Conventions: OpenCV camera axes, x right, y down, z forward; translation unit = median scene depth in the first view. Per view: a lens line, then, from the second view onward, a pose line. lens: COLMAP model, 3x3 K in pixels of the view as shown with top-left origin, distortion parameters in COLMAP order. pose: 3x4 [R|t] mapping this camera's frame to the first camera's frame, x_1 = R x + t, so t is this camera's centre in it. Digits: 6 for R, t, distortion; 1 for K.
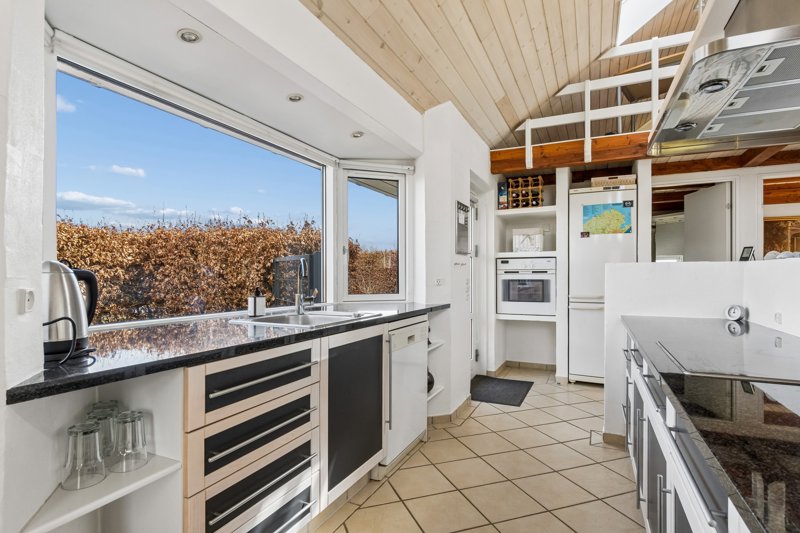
lens RADIAL K [[417.2, 0, 398.3], [0, 417.2, 274.4], [0, 0, 1]] dist [-0.001556, -0.000213]
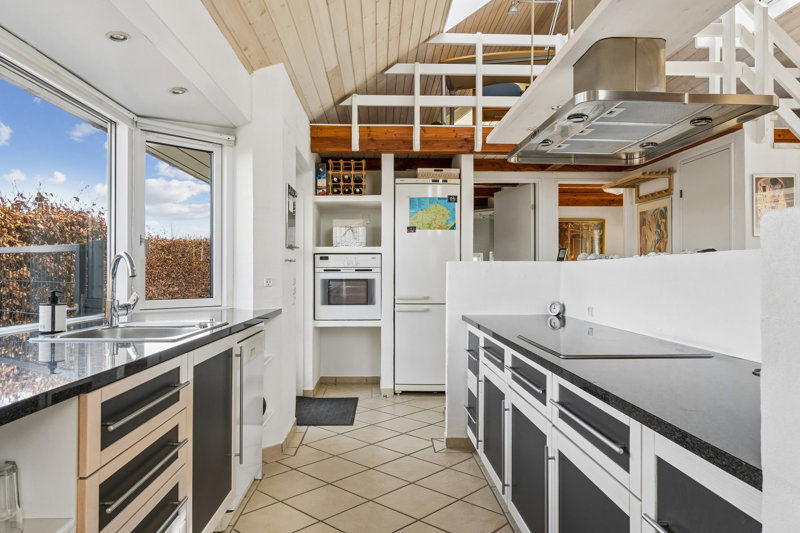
lens RADIAL K [[547.7, 0, 400.0], [0, 547.7, 266.5], [0, 0, 1]] dist [-0.001270, -0.001517]
pose [[0.886369, 0.006173, 0.462939, -0.138255], [-0.001107, 0.999936, -0.011215, -0.000783], [-0.462979, 0.009428, 0.886319, -0.053318]]
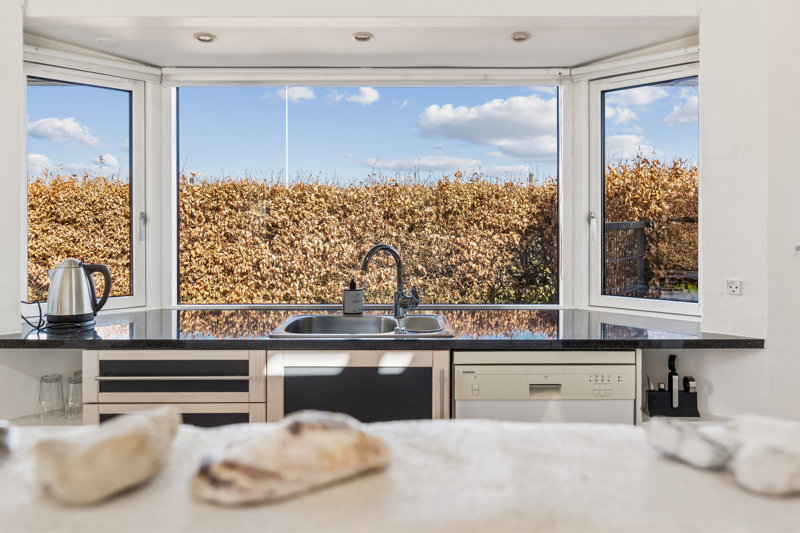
lens RADIAL K [[709.0, 0, 477.6], [0, 709.0, 216.2], [0, 0, 1]] dist [0.002481, 0.001018]
pose [[0.430598, 0.000468, -0.902544, 0.565616], [0.003314, 0.999992, 0.002100, -0.051726], [0.902538, -0.003895, 0.430593, 0.343742]]
